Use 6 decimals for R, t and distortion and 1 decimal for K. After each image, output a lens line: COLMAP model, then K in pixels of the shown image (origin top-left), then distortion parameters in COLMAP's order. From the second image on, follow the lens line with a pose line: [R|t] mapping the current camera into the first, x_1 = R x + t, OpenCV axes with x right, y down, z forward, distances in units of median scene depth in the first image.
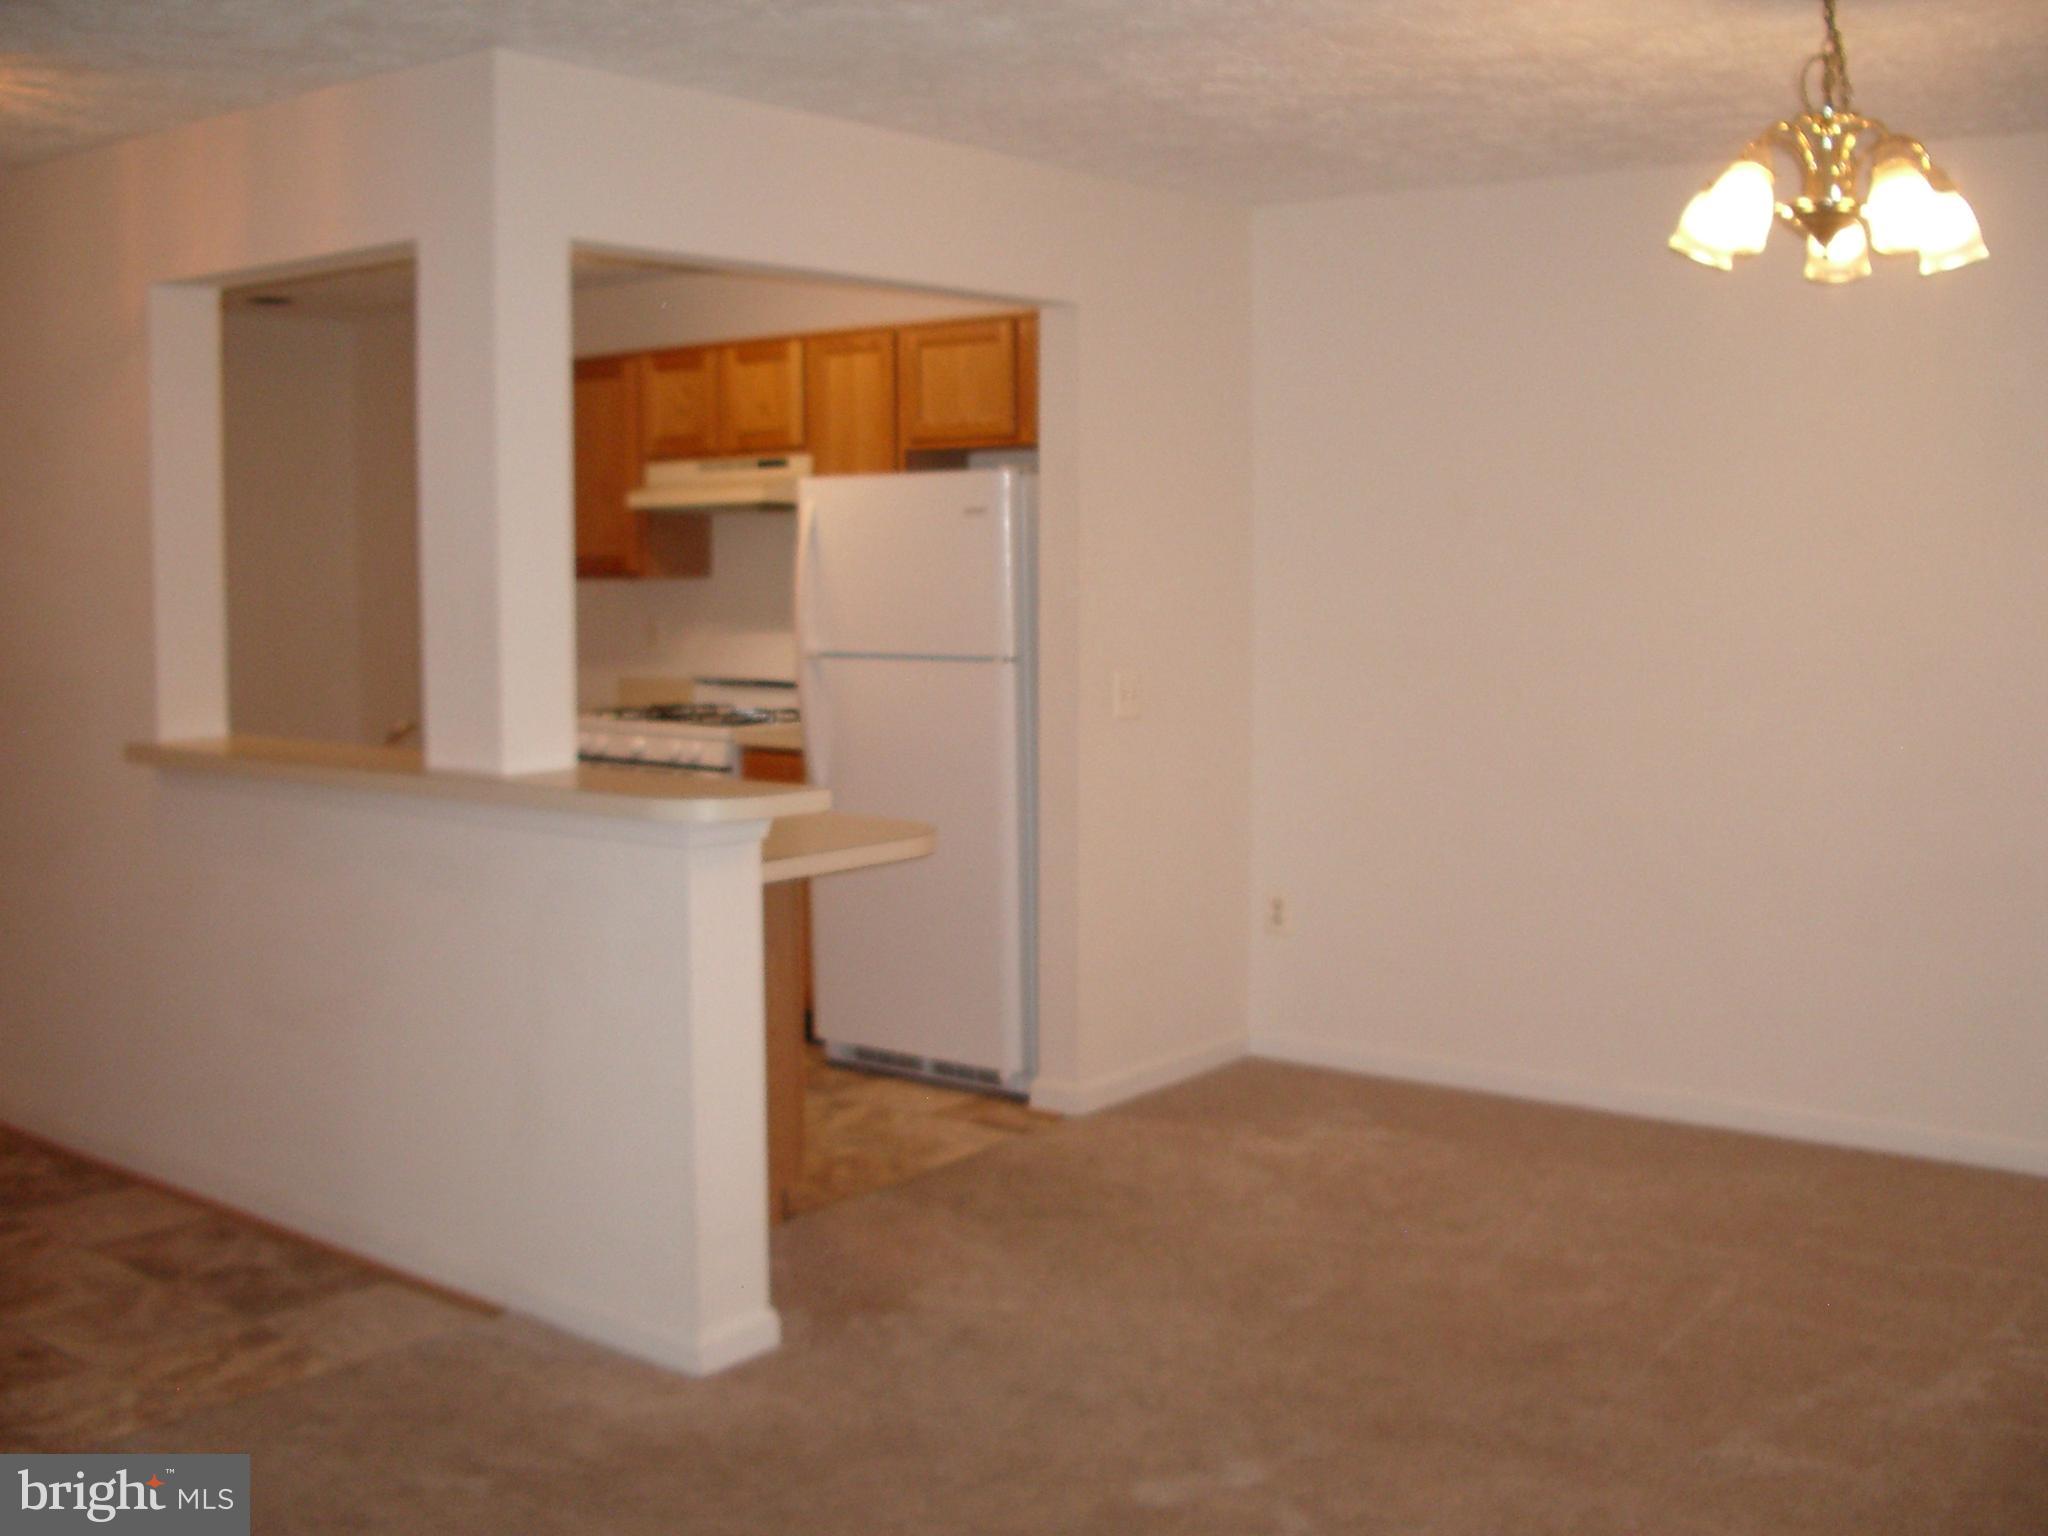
lens RADIAL K [[2249.2, 0, 1024.0], [0, 2249.2, 768.0], [0, 0, 1]] dist [0.002975, -0.210887]
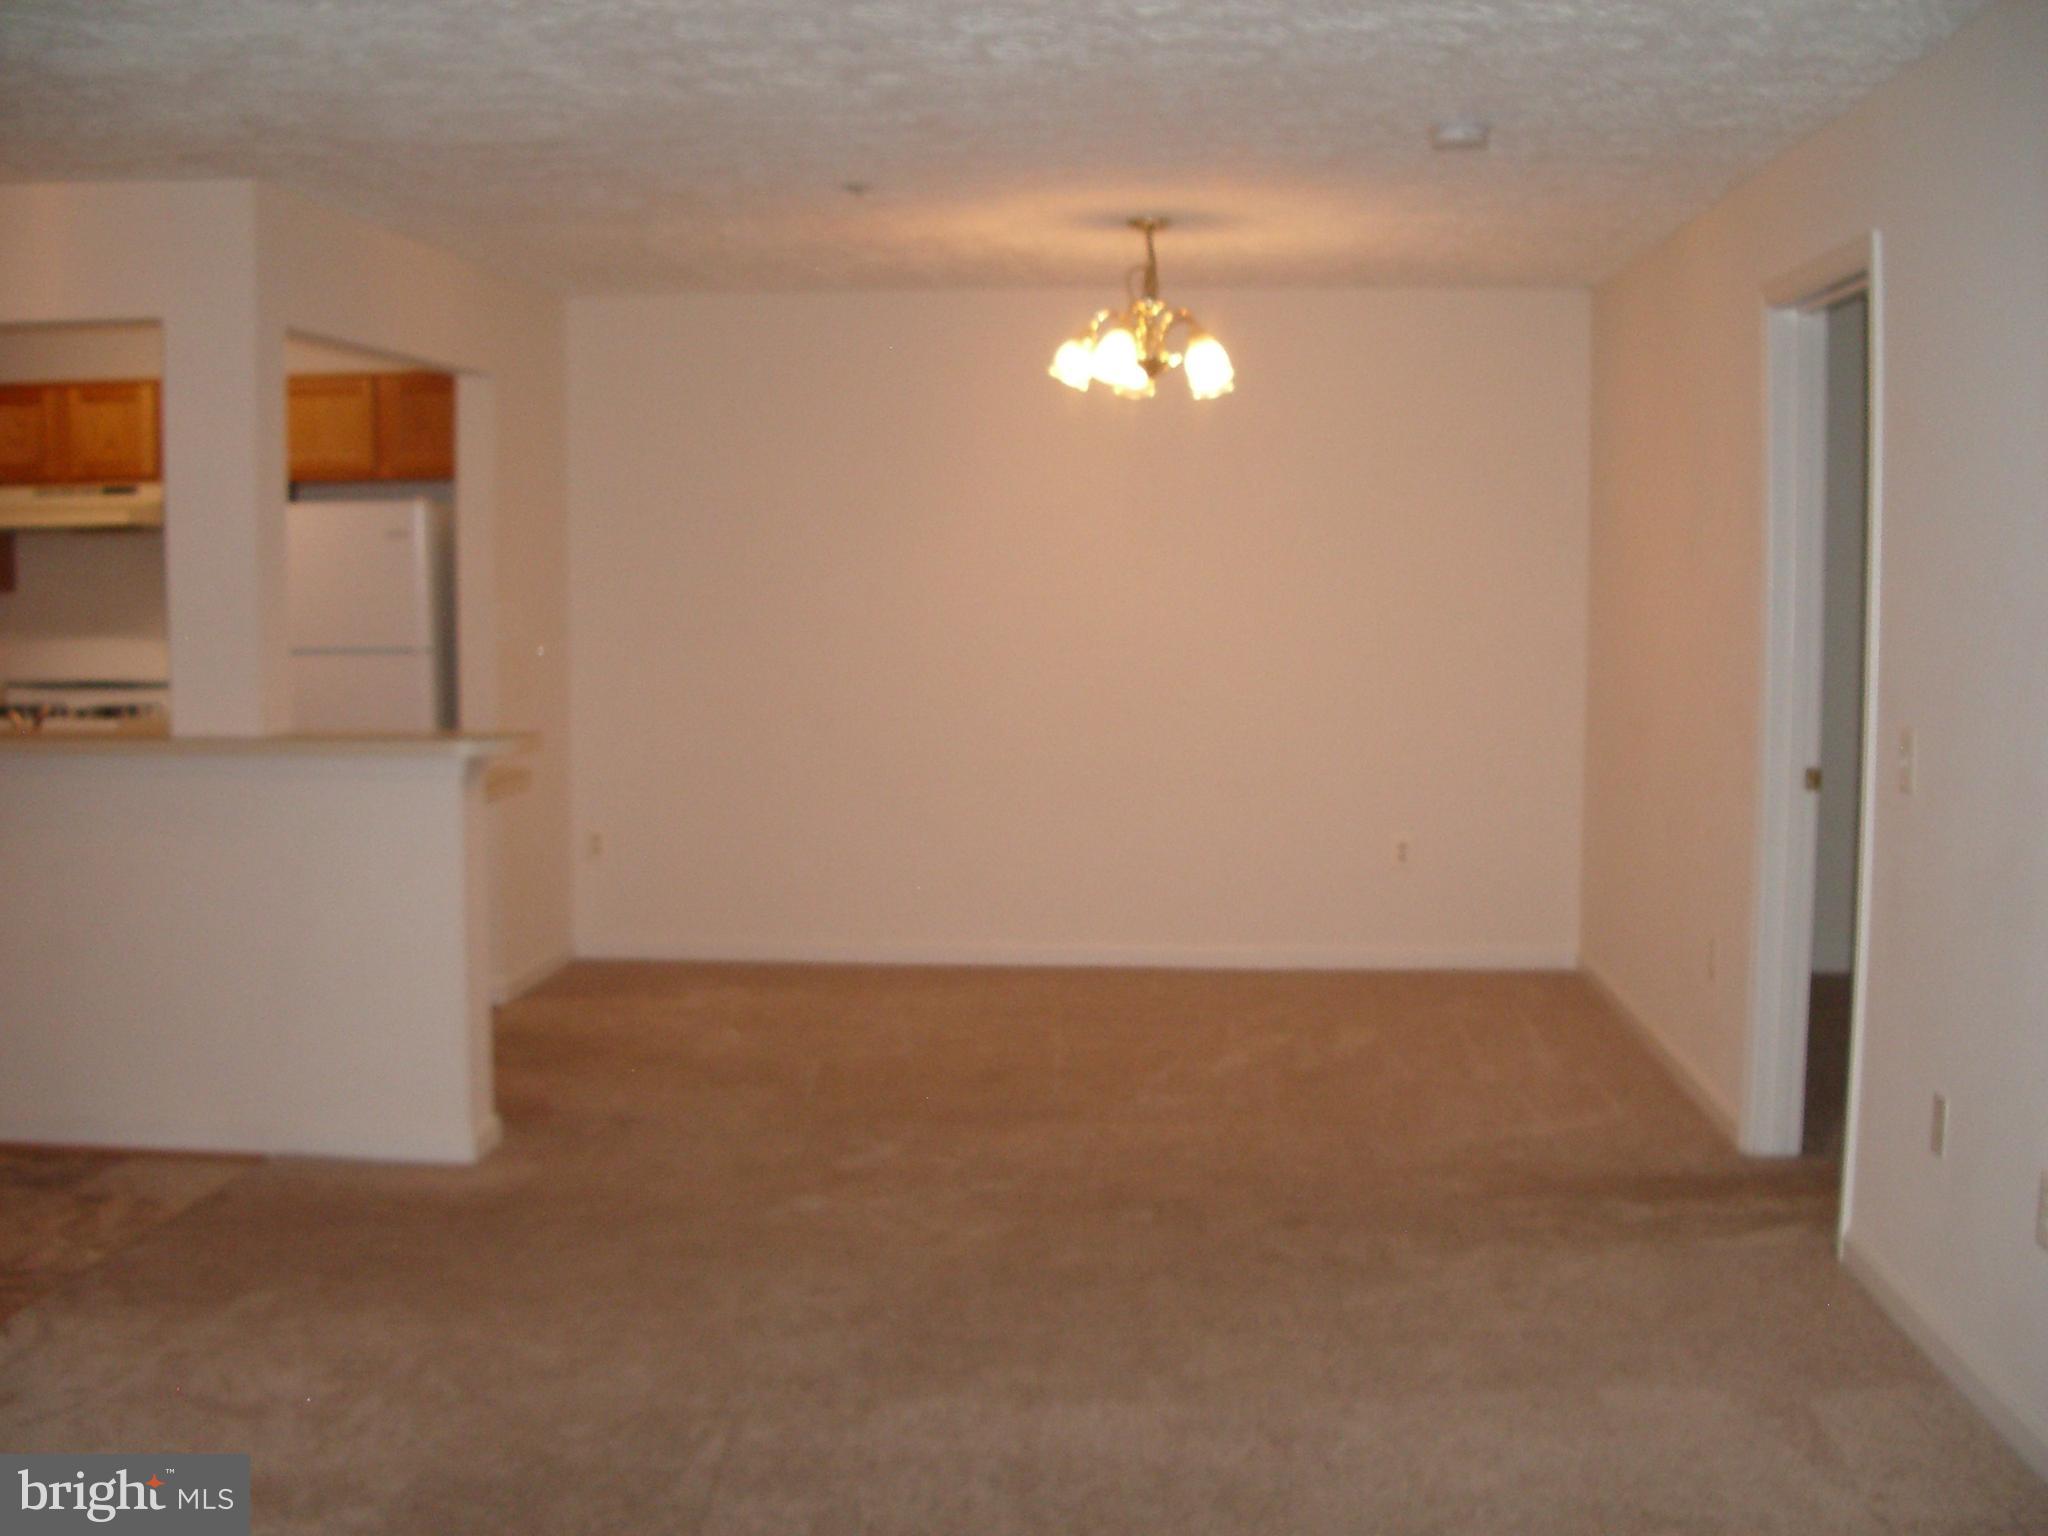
lens RADIAL K [[2249.2, 0, 1024.0], [0, 2249.2, 768.0], [0, 0, 1]] dist [0.002975, -0.210887]
pose [[0.835868, -0.051672, 0.546494, -0.362496], [0.056273, 0.998381, 0.008329, 0.022321], [-0.546039, 0.023791, 0.837422, -0.202497]]
